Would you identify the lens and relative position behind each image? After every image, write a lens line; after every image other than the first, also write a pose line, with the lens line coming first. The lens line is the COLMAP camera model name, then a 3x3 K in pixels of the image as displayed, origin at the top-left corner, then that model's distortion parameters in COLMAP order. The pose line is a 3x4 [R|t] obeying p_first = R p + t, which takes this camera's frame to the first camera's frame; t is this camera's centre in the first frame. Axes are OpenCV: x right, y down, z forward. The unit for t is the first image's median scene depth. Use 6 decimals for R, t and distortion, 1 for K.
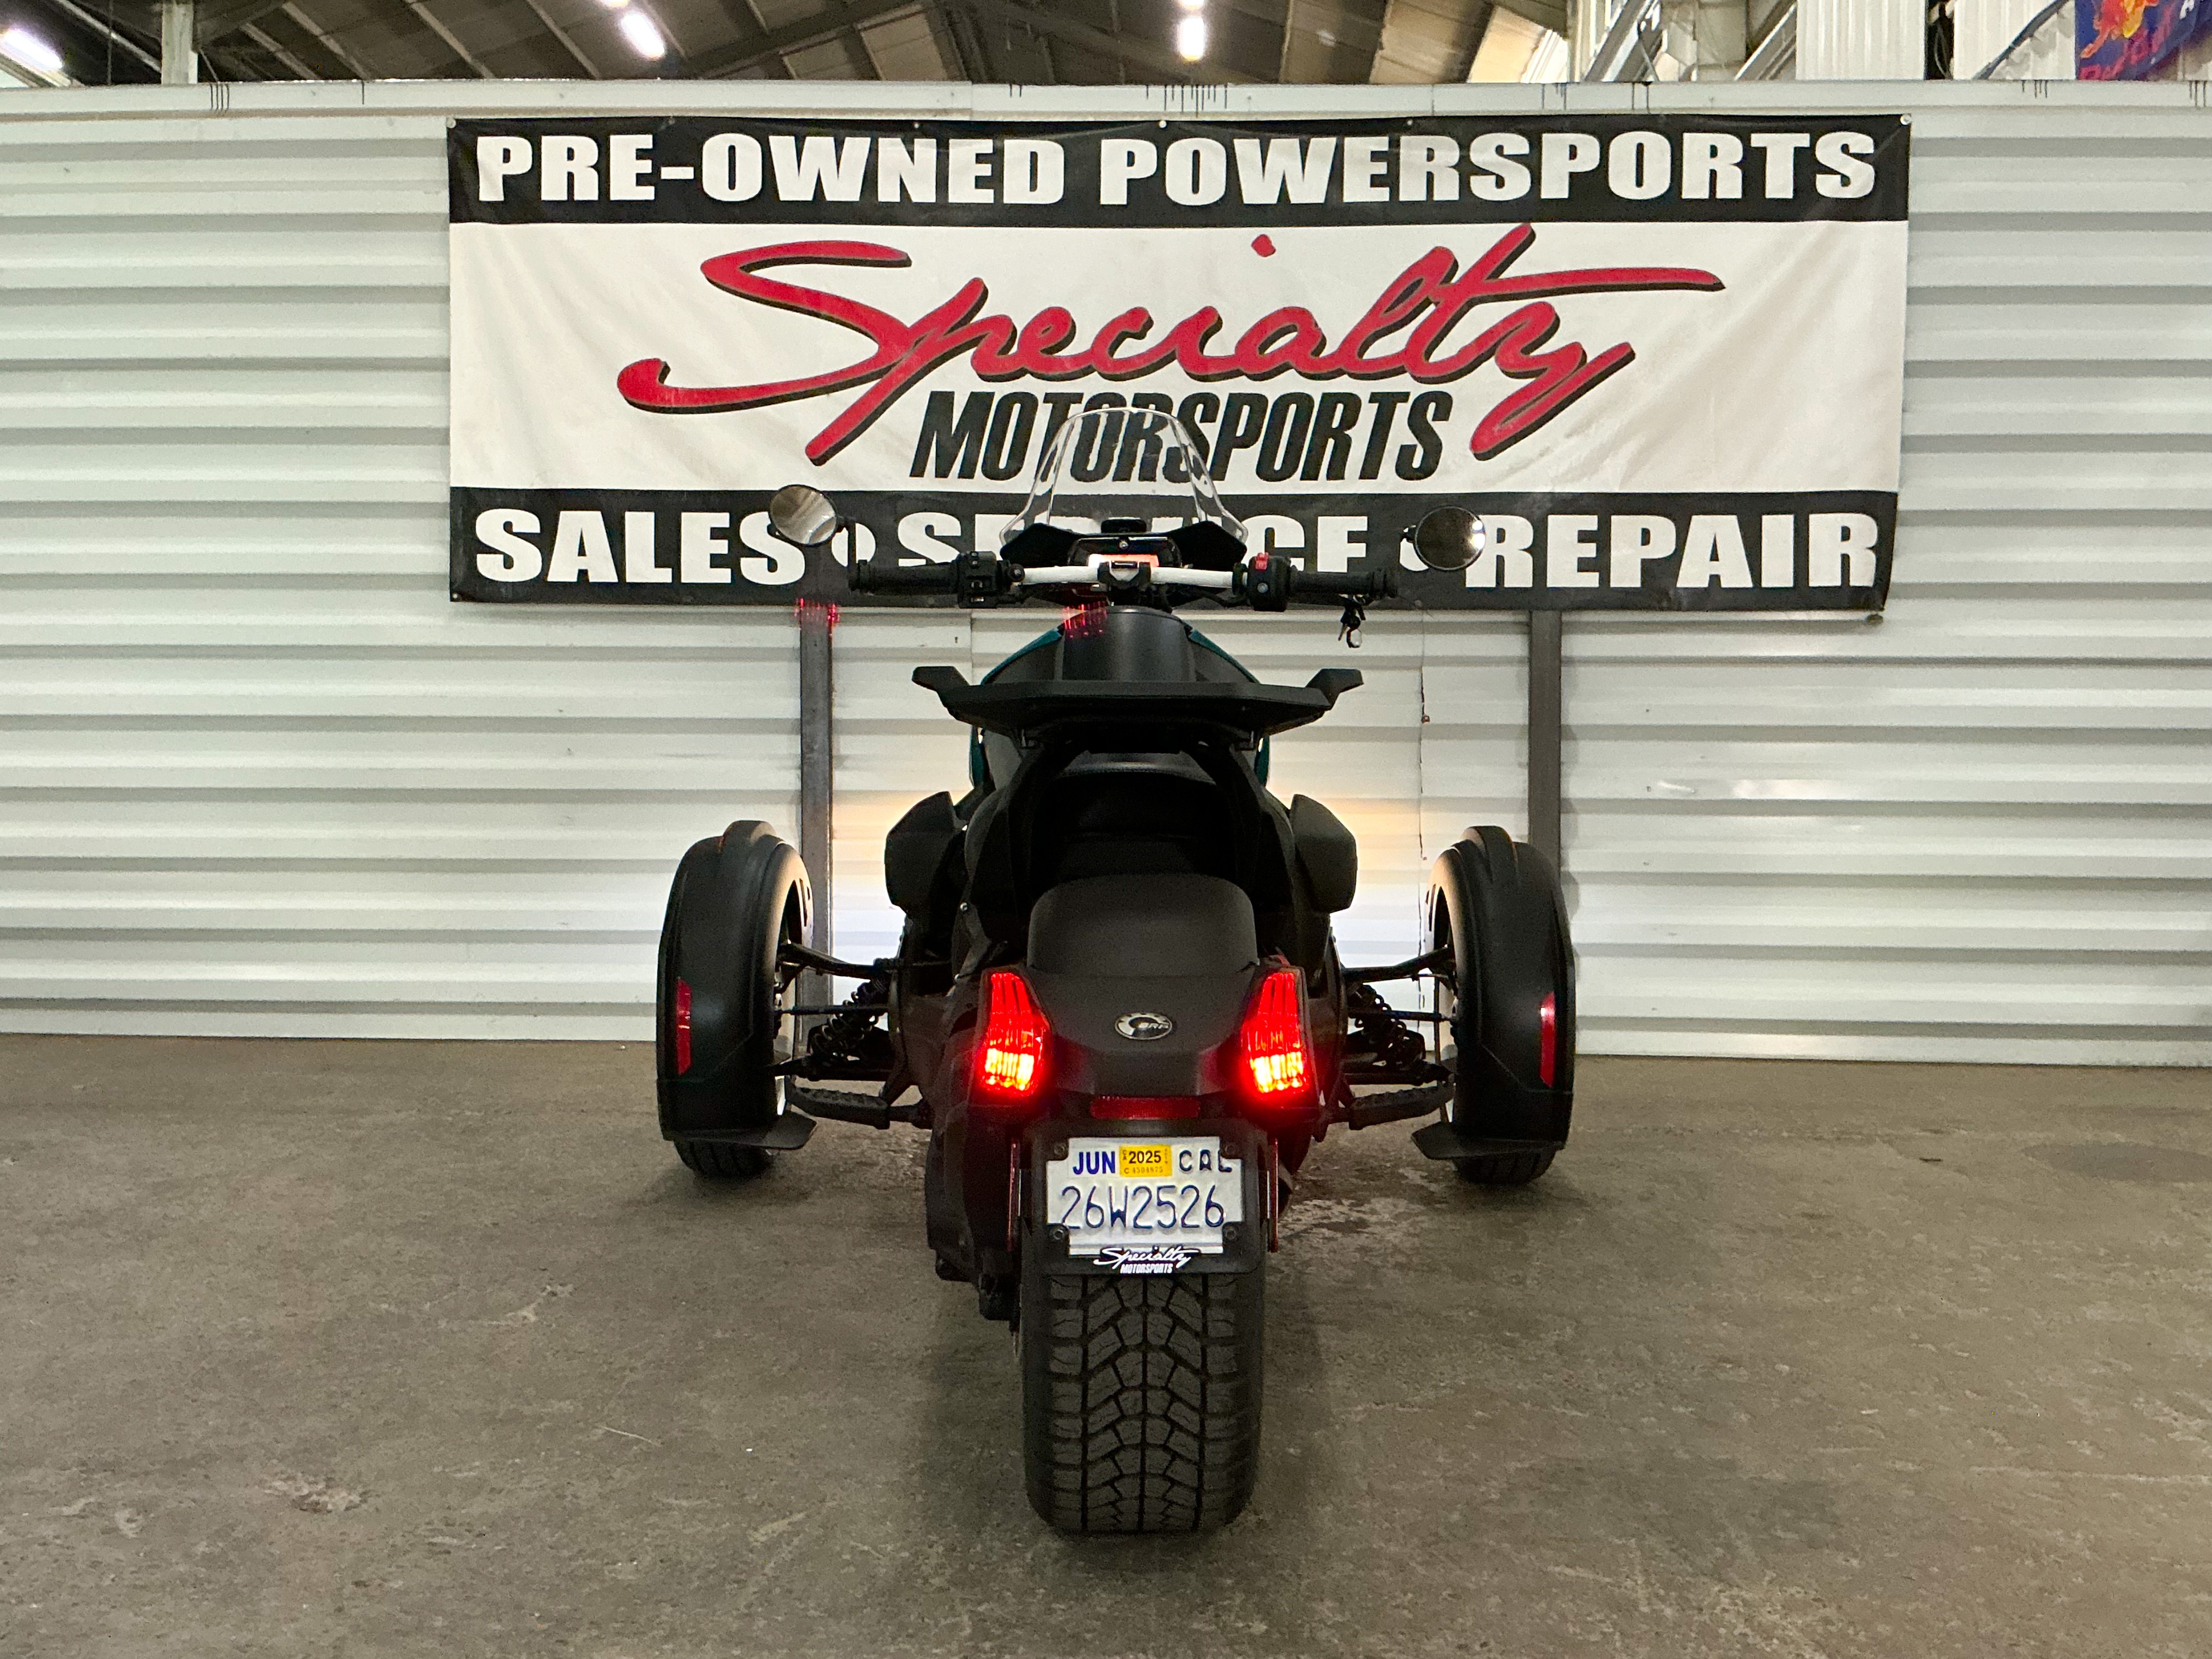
lens RADIAL K [[2138.0, 0, 1106.0], [0, 2138.0, 829.5], [0, 0, 1]] dist [0.165088, -0.369663]
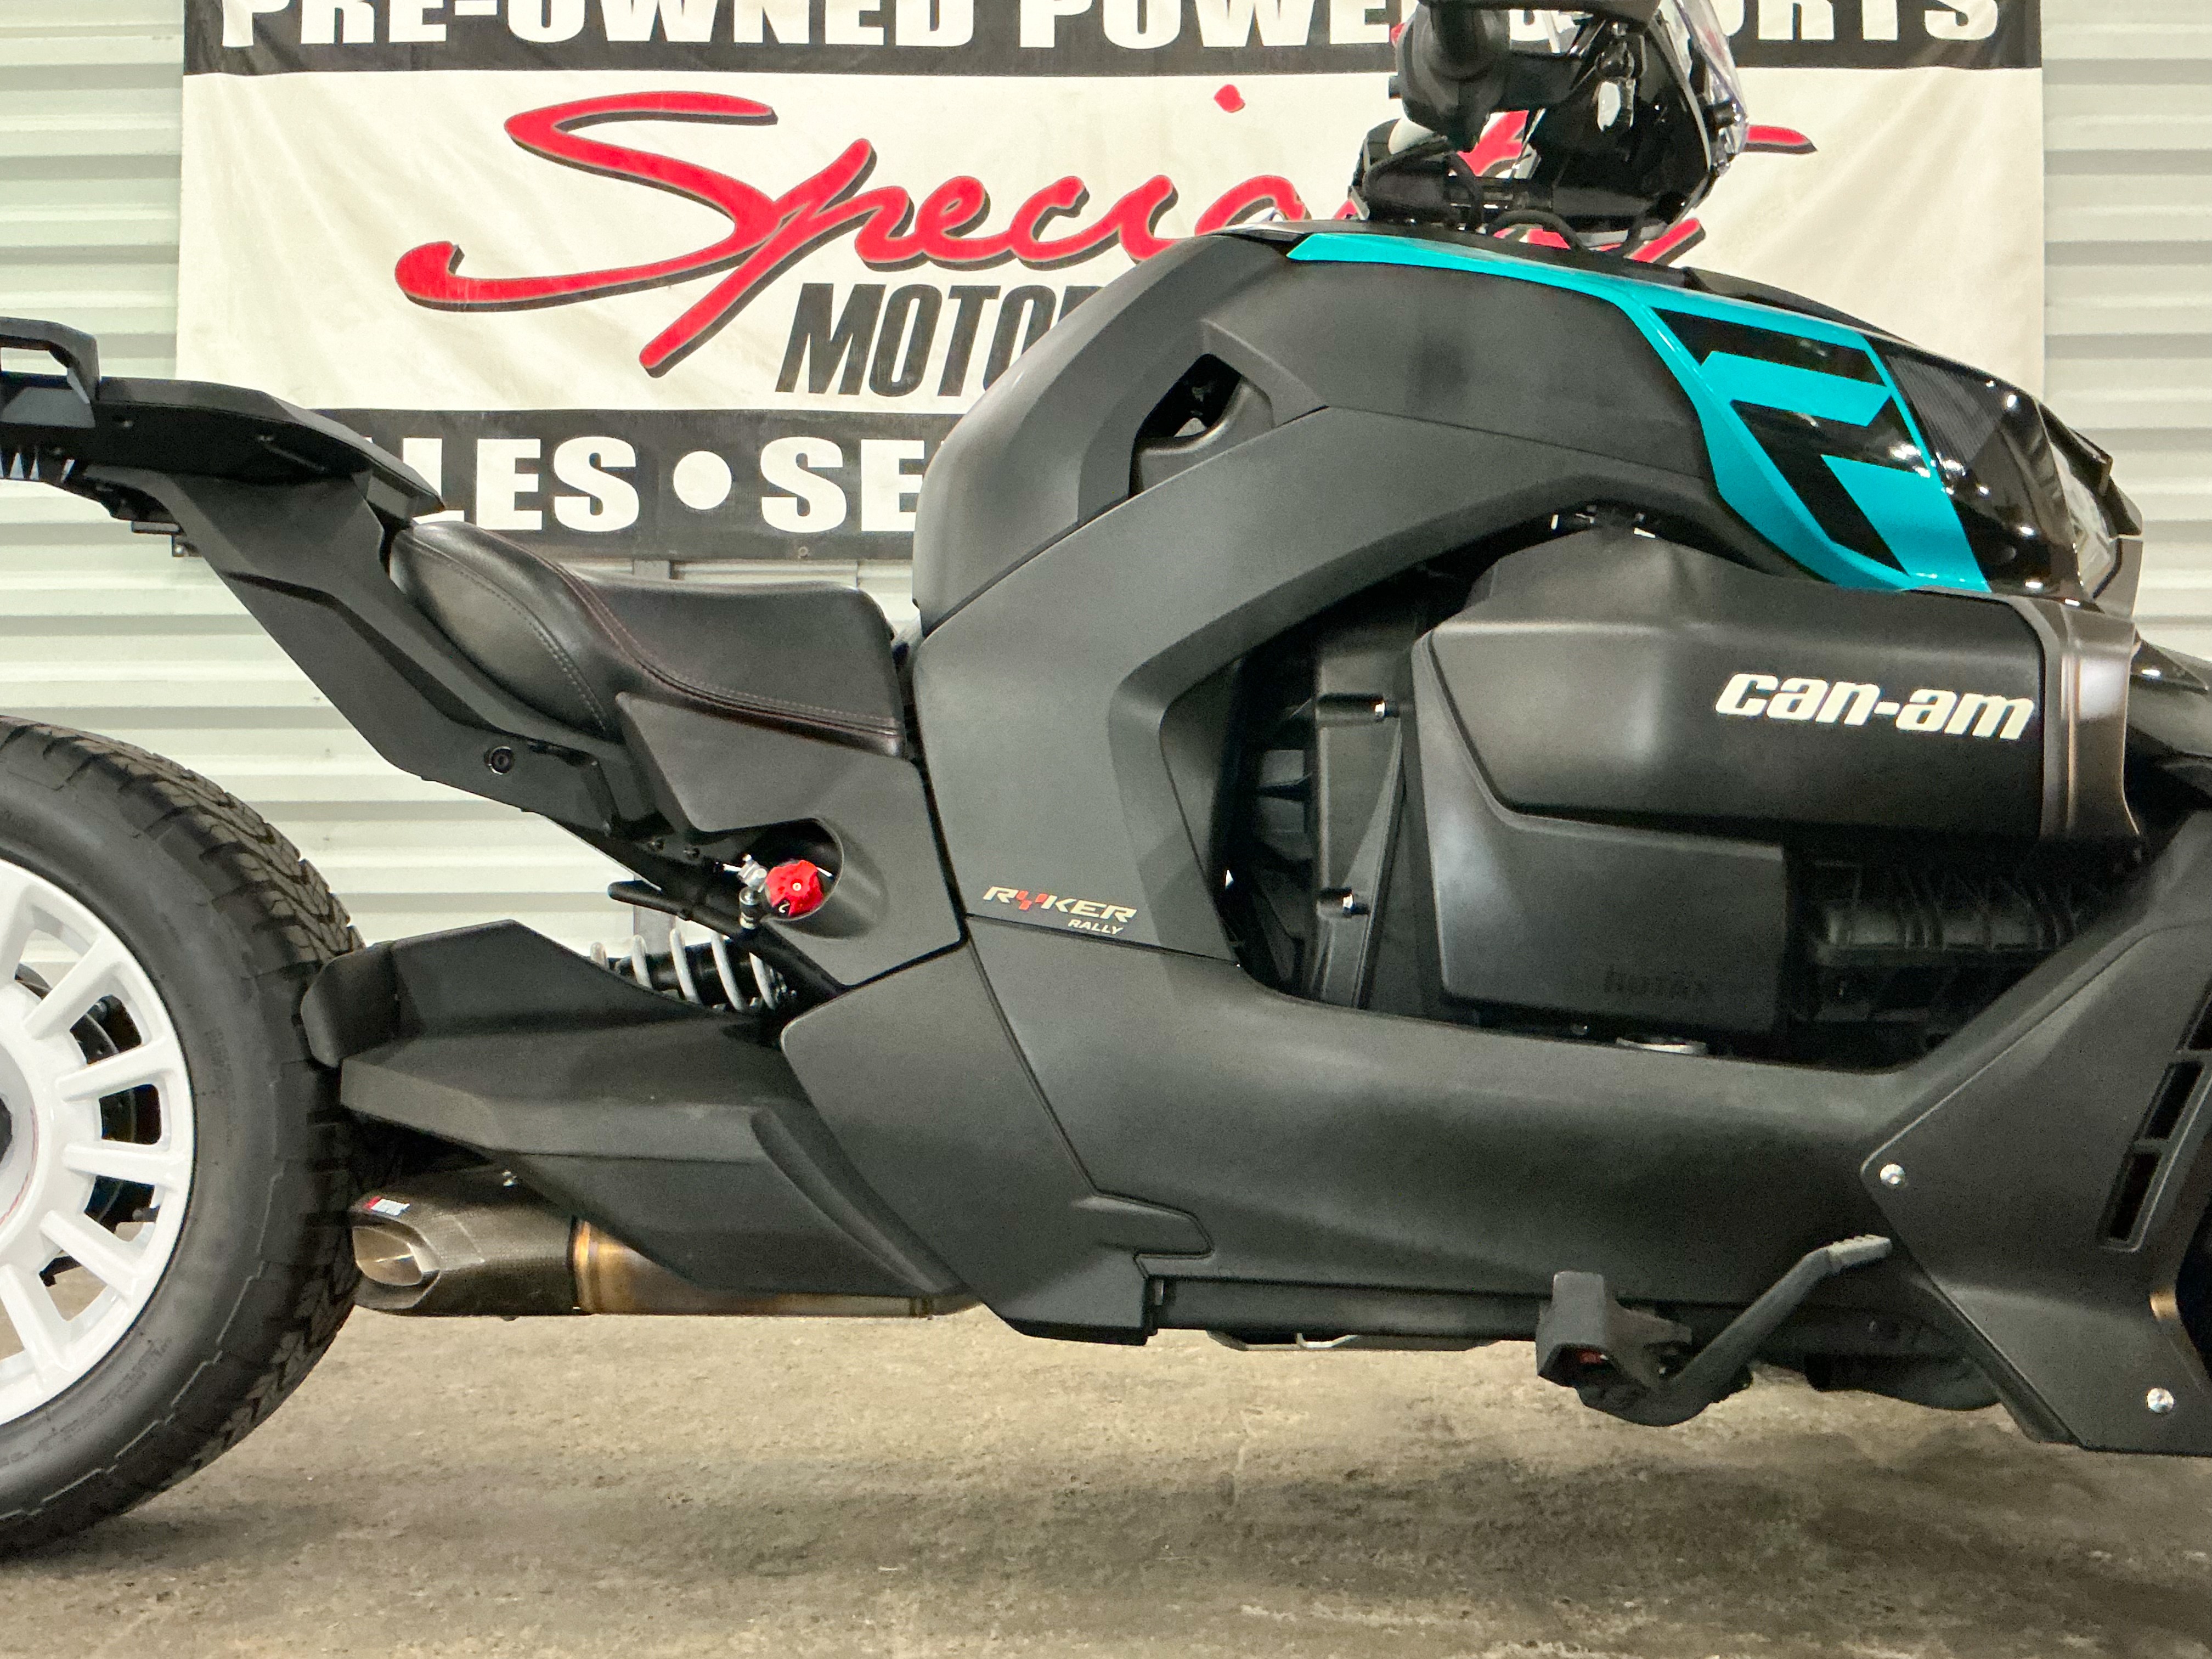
lens RADIAL K [[2243.7, 0, 1106.0], [0, 2243.7, 829.5], [0, 0, 1]] dist [0.178587, -0.410590]
pose [[0.999580, -0.006433, 0.028251, 0.003193], [0.008223, 0.997935, -0.063708, 0.045860], [-0.027783, 0.063914, 0.997569, 0.197084]]
